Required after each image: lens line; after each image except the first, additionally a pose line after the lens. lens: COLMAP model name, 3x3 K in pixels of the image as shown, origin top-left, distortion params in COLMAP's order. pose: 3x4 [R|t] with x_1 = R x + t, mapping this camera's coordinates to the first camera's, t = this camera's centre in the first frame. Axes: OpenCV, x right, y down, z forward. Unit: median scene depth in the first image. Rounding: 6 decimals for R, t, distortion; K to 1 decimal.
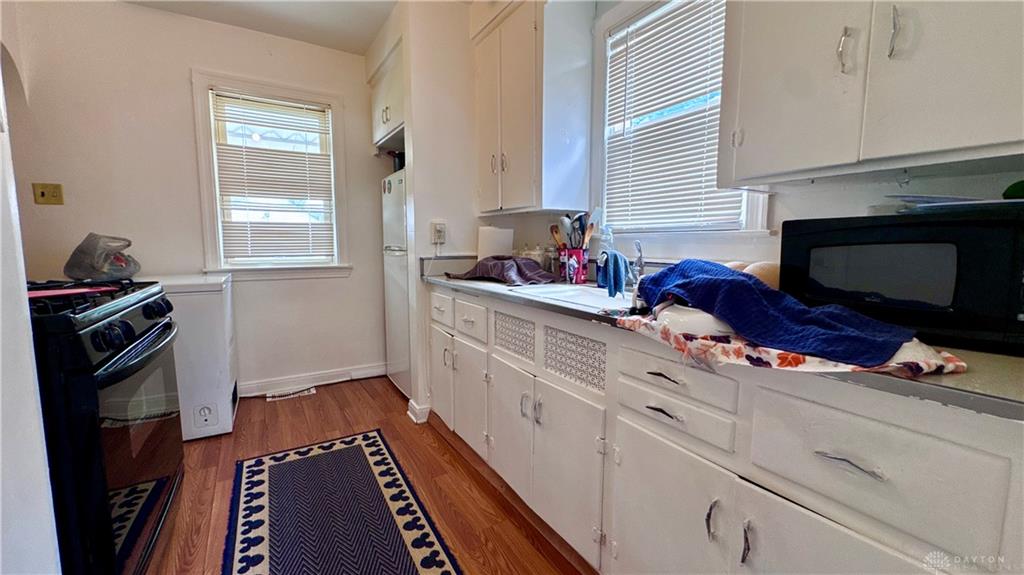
lens RADIAL K [[410.2, 0, 514.6], [0, 410.2, 286.6], [0, 0, 1]] dist [-0.001703, 0.000212]
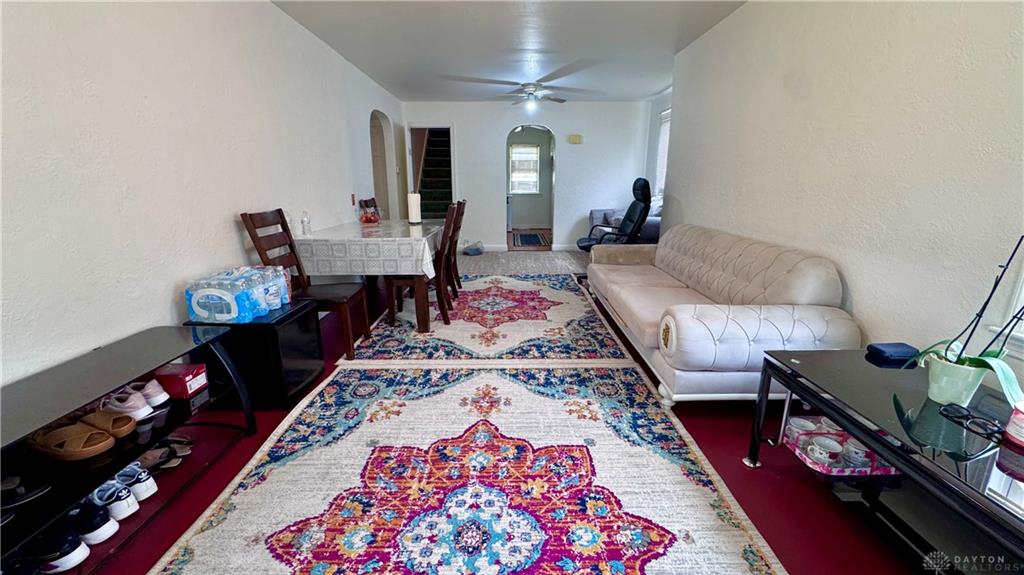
lens RADIAL K [[410.2, 0, 514.6], [0, 410.2, 286.6], [0, 0, 1]] dist [-0.001703, 0.000212]
pose [[0.859720, 0.124030, -0.495478, 1.516452], [-0.055242, 0.986957, 0.151207, 0.268820], [0.507770, -0.102625, 0.855358, -2.684377]]
